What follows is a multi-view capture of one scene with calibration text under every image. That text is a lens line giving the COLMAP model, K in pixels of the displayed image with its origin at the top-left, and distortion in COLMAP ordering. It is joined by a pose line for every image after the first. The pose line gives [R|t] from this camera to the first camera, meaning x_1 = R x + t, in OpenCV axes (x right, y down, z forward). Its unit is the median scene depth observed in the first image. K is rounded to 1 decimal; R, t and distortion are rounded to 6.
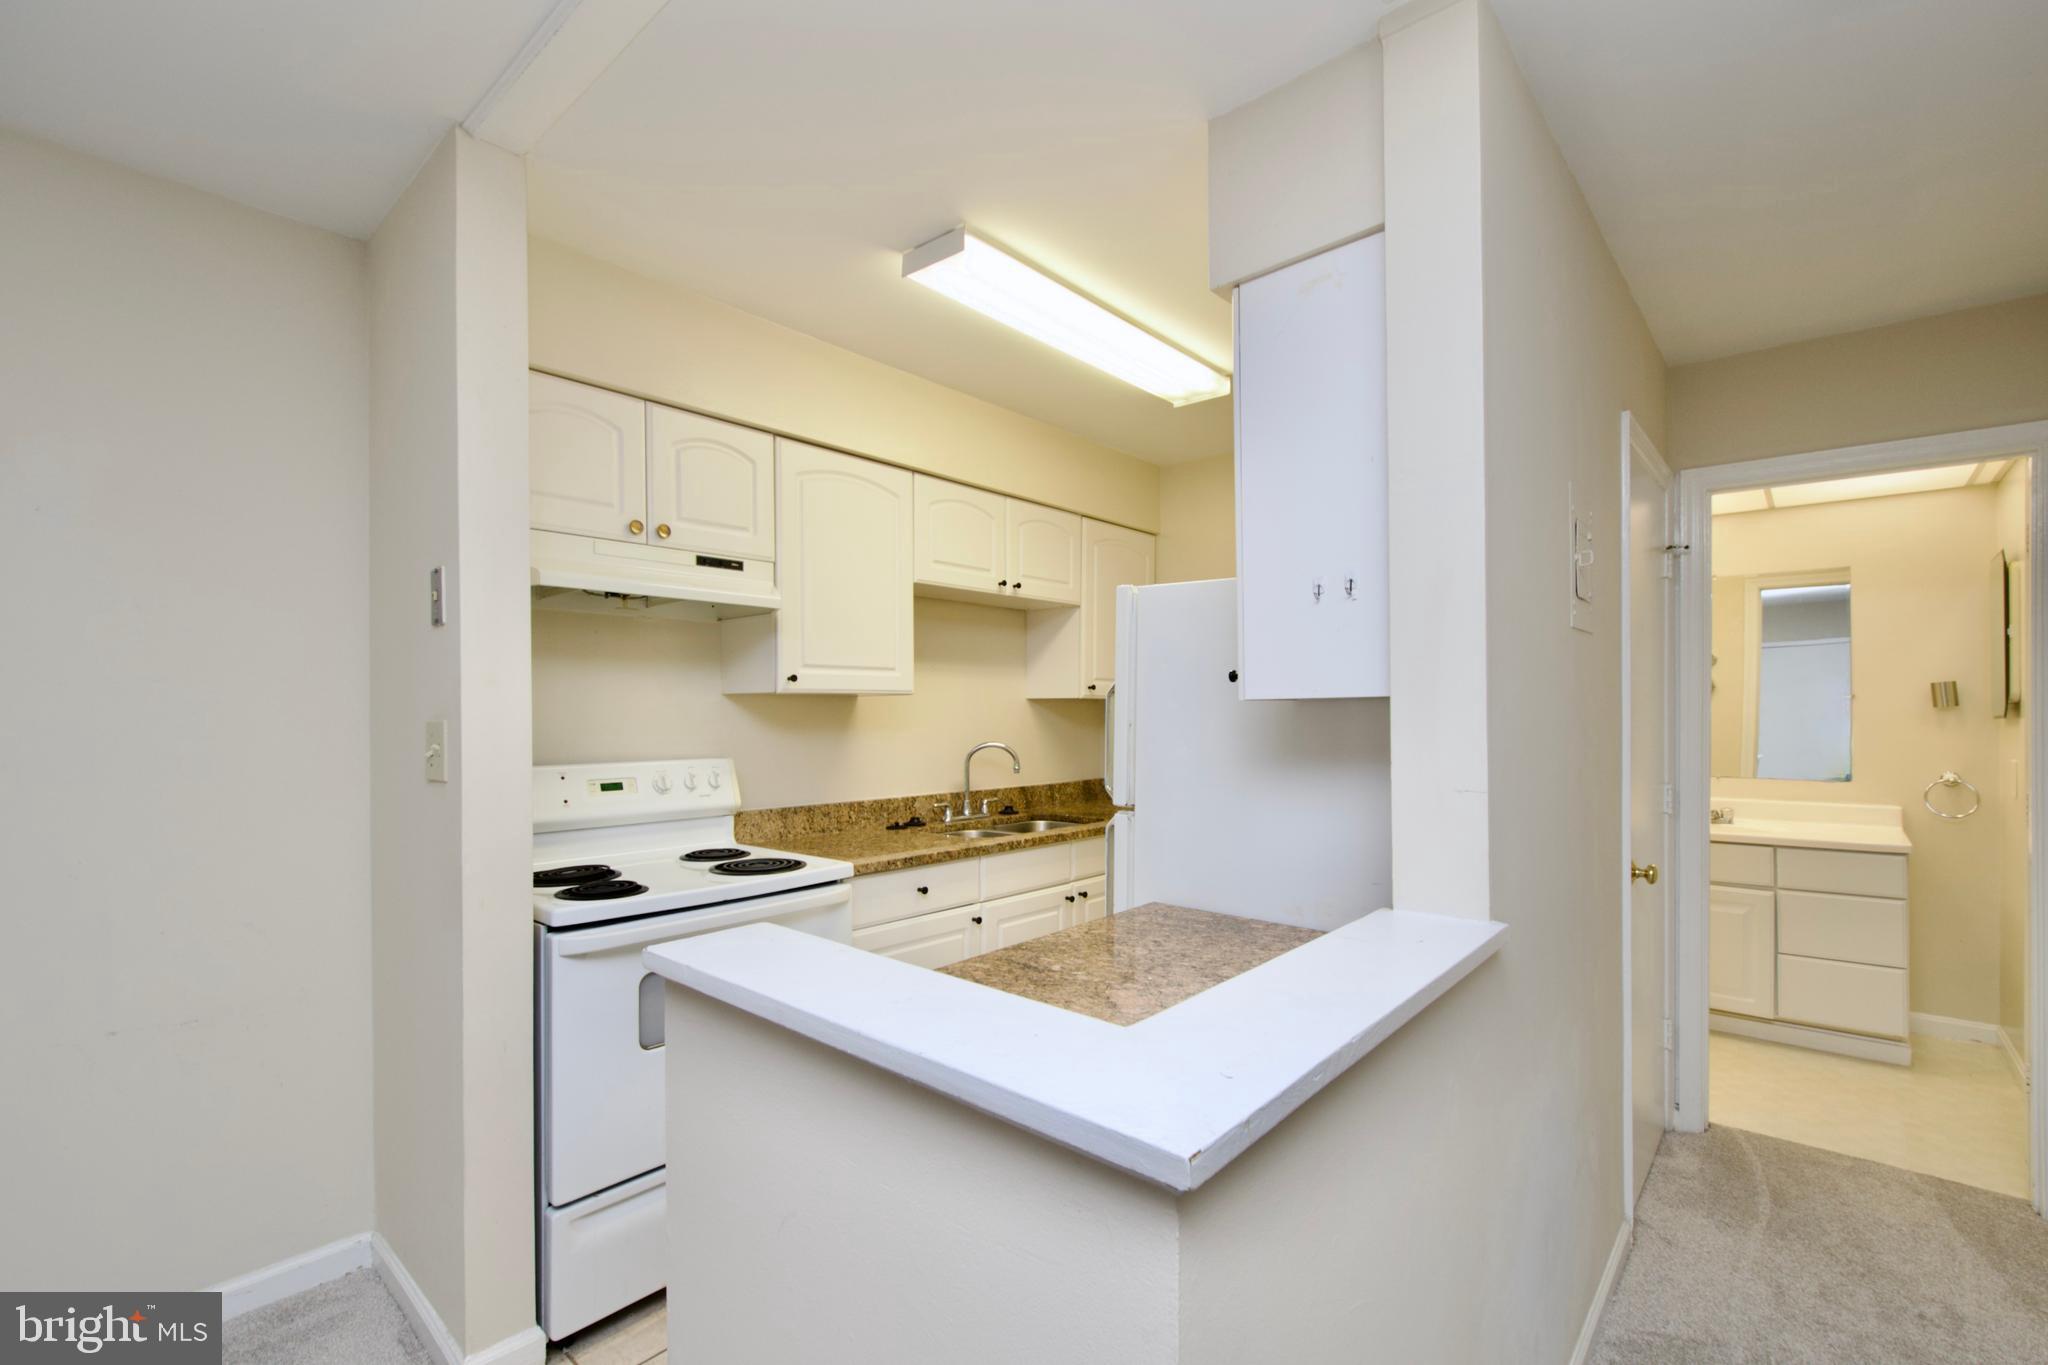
lens RADIAL K [[902.4, 0, 1037.8], [0, 902.4, 711.1], [0, 0, 1]] dist [0.007762, -0.005705]
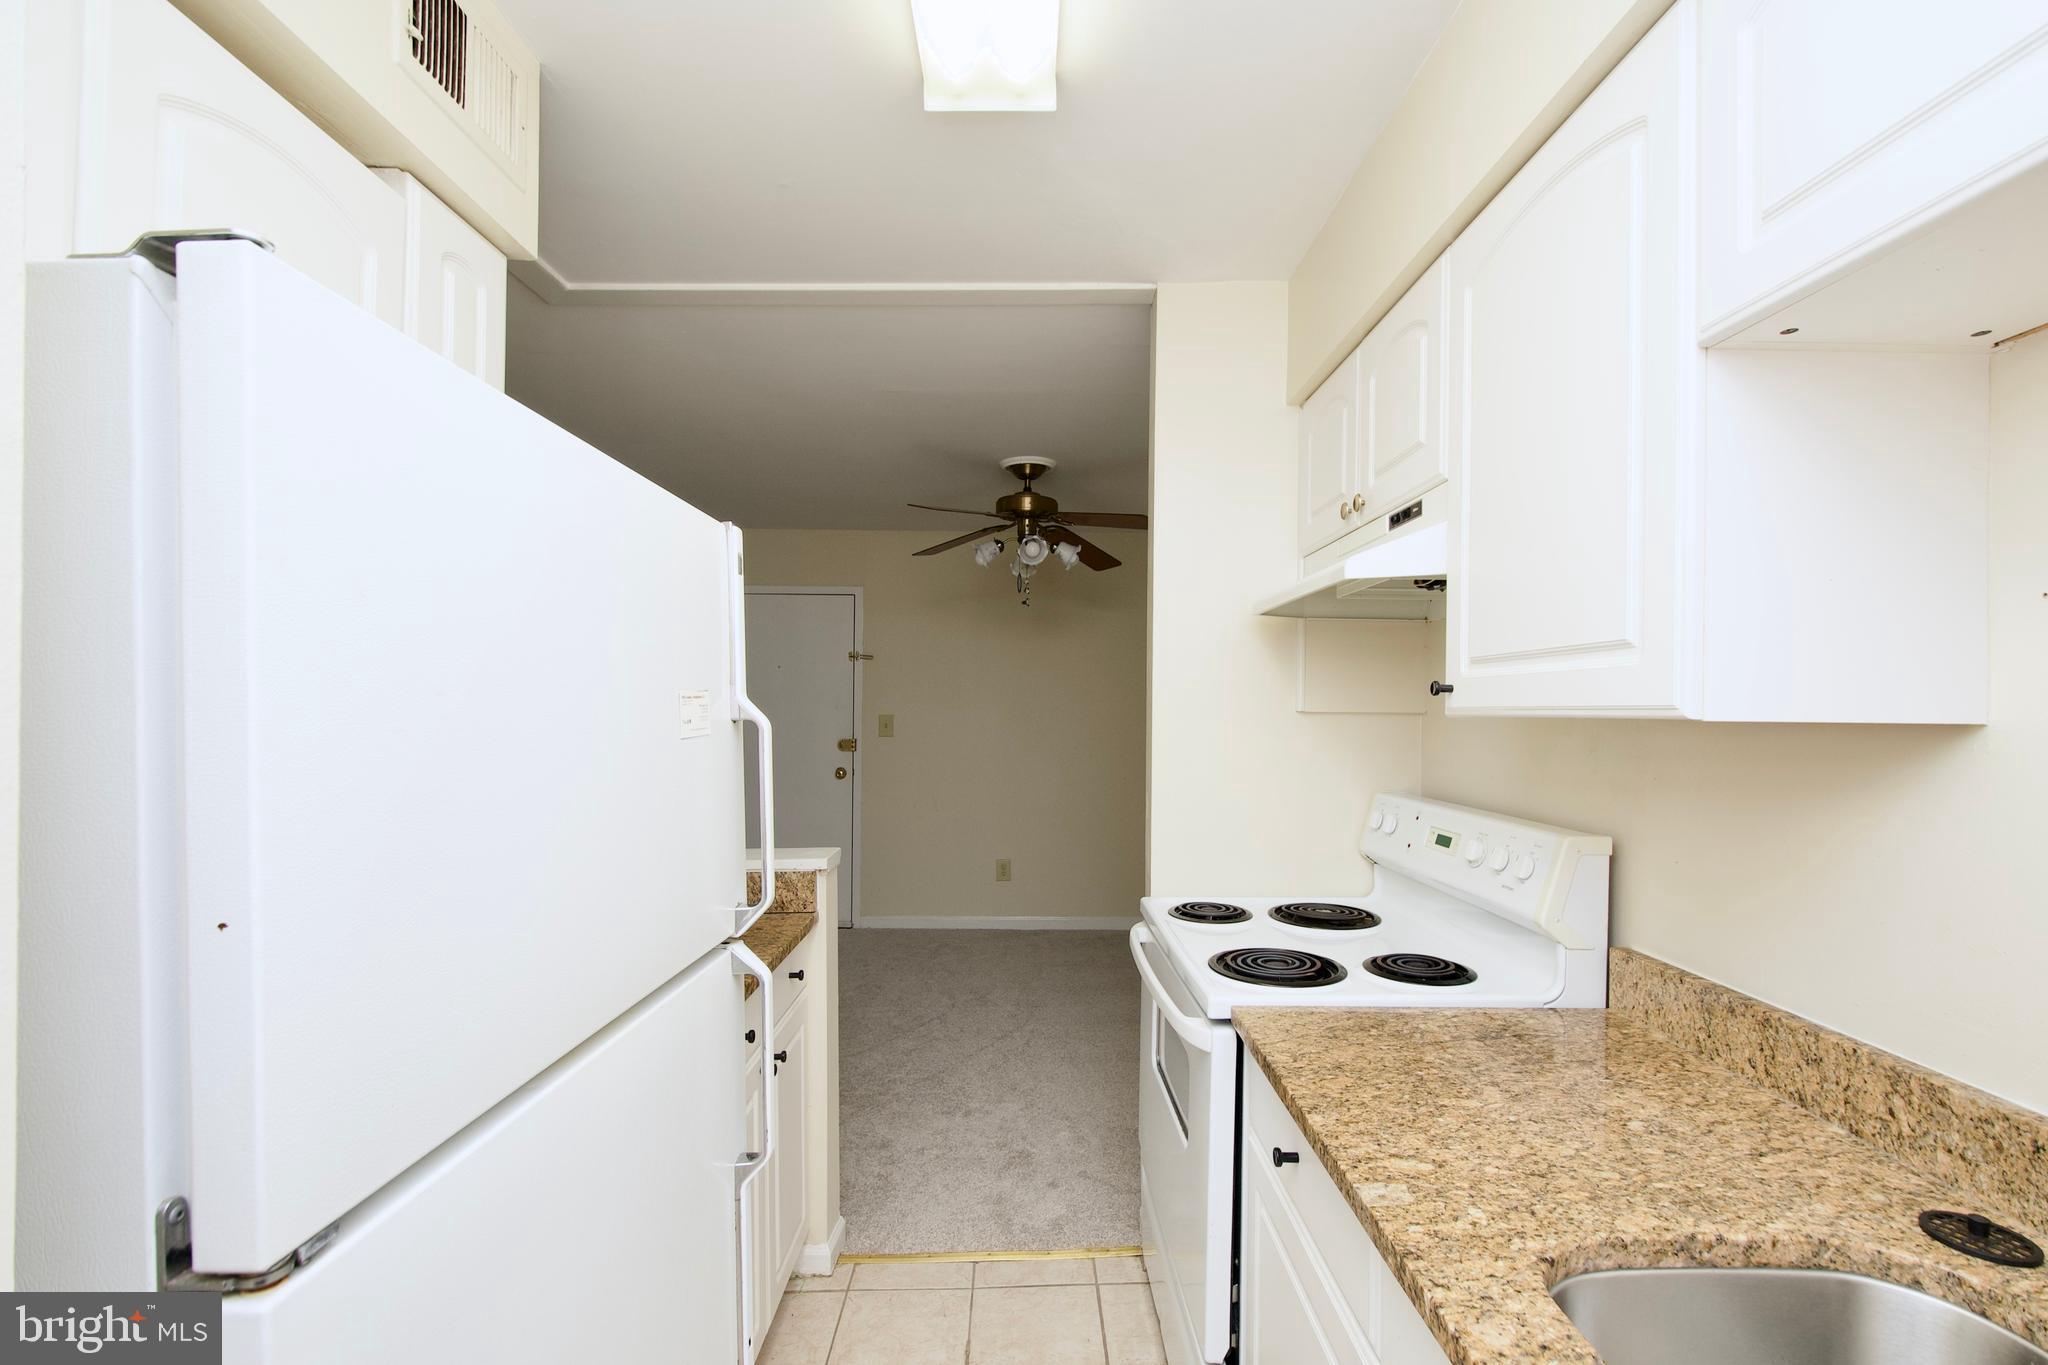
lens RADIAL K [[902.4, 0, 1029.7], [0, 902.4, 691.8], [0, 0, 1]] dist [0.007762, -0.005705]
pose [[-0.751020, -0.011820, -0.660174, 0.248775], [-0.003145, 0.999892, -0.014324, -0.024125], [0.660272, -0.008682, -0.750976, 1.169882]]
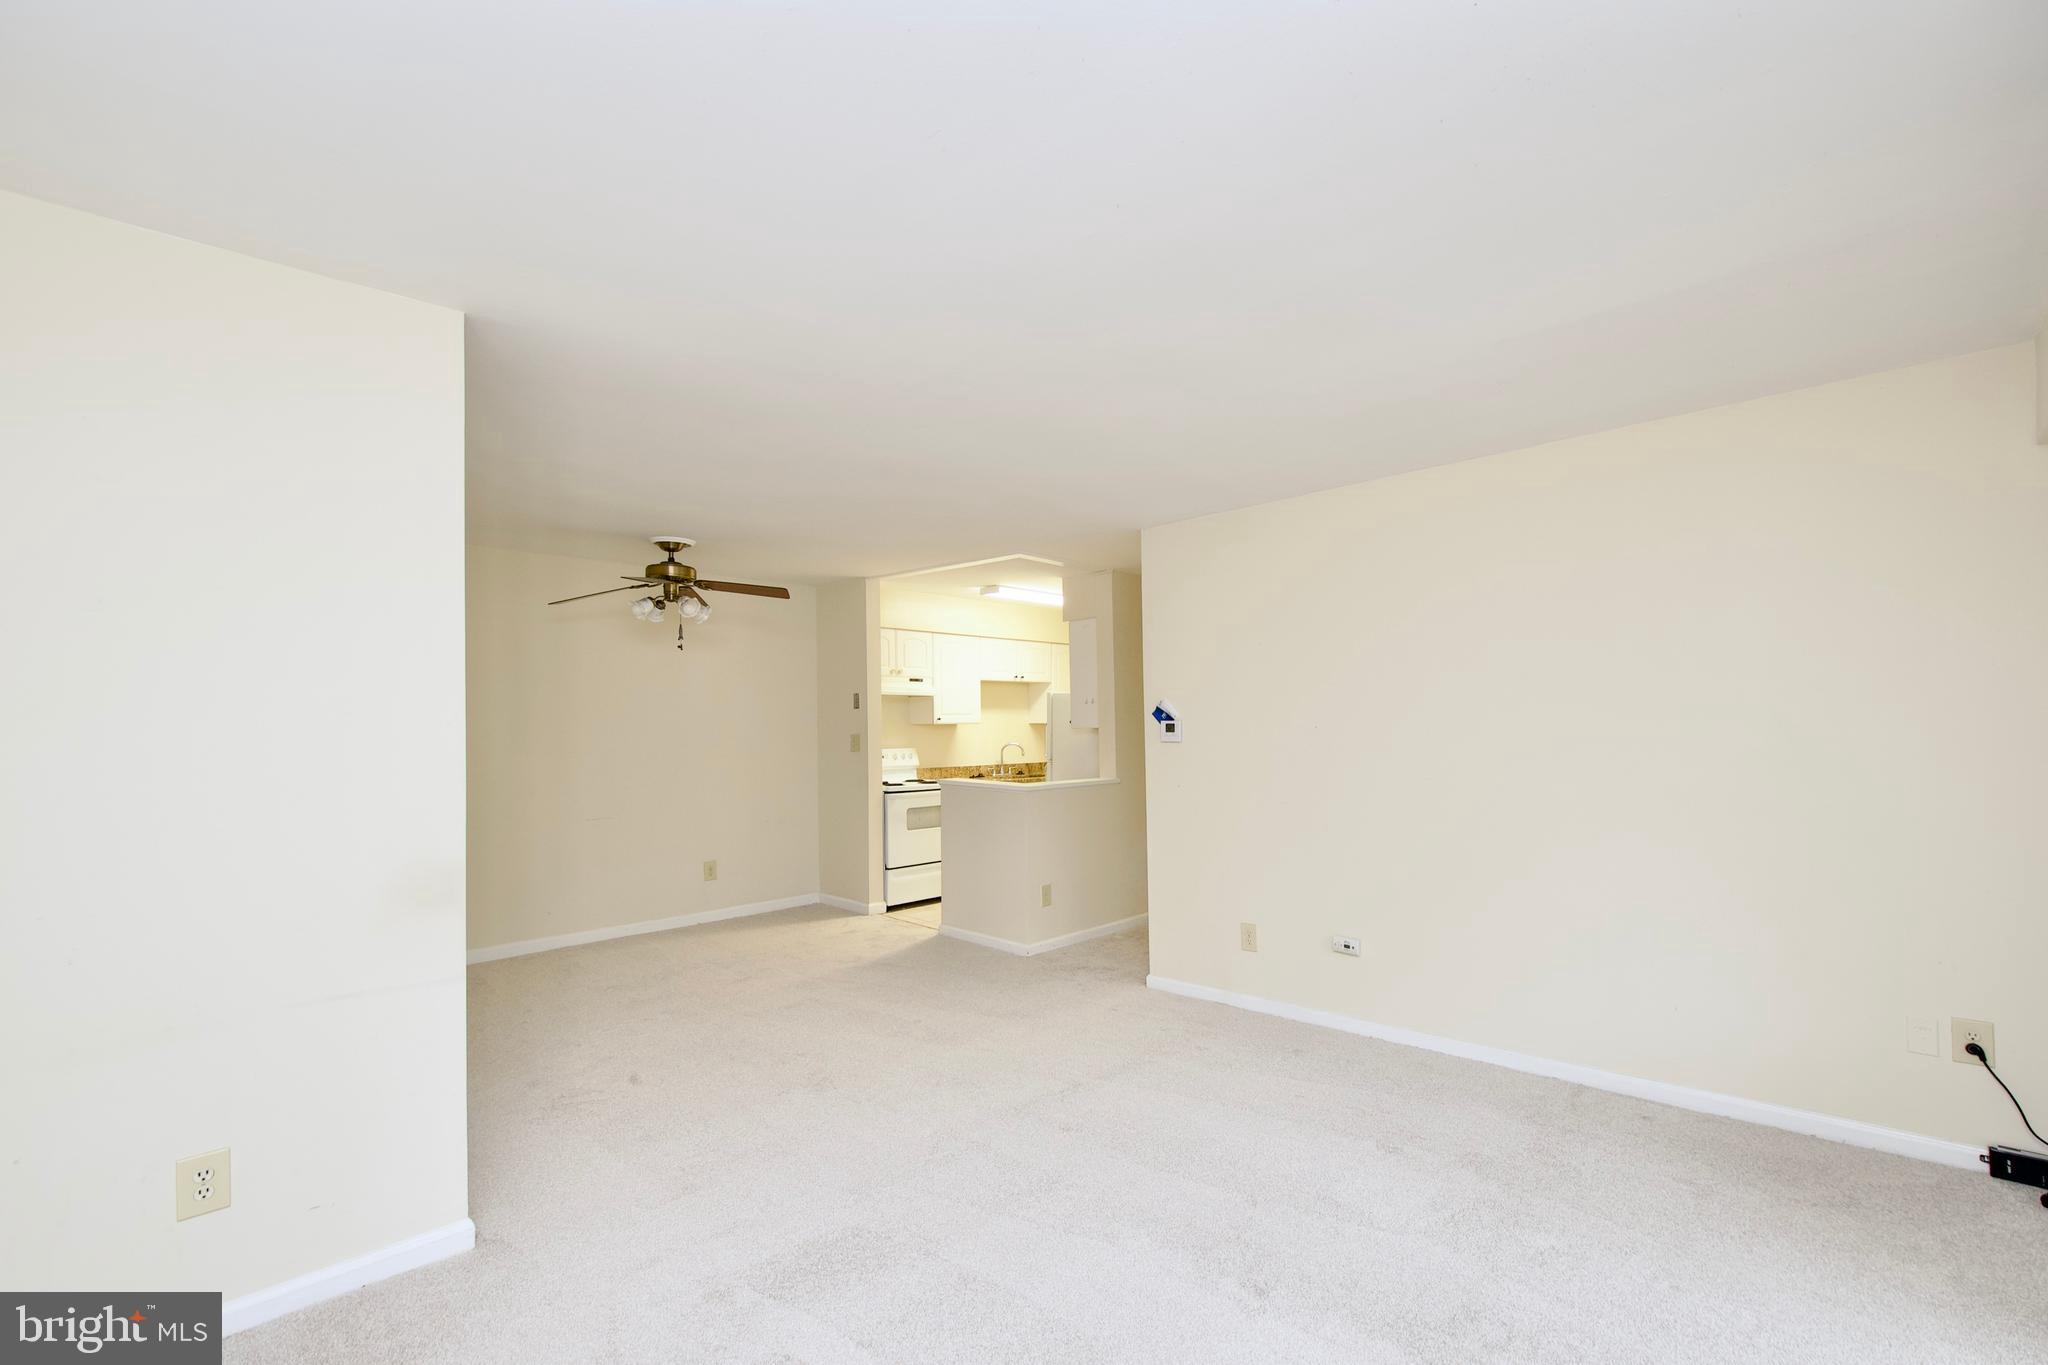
lens RADIAL K [[902.4, 0, 1045.2], [0, 902.4, 713.6], [0, 0, 1]] dist [0.007762, -0.005705]
pose [[0.999416, -0.007282, -0.033372, 0.141938], [0.006961, 0.999928, -0.009726, -0.022511], [0.033440, 0.009488, 0.999396, -1.680030]]
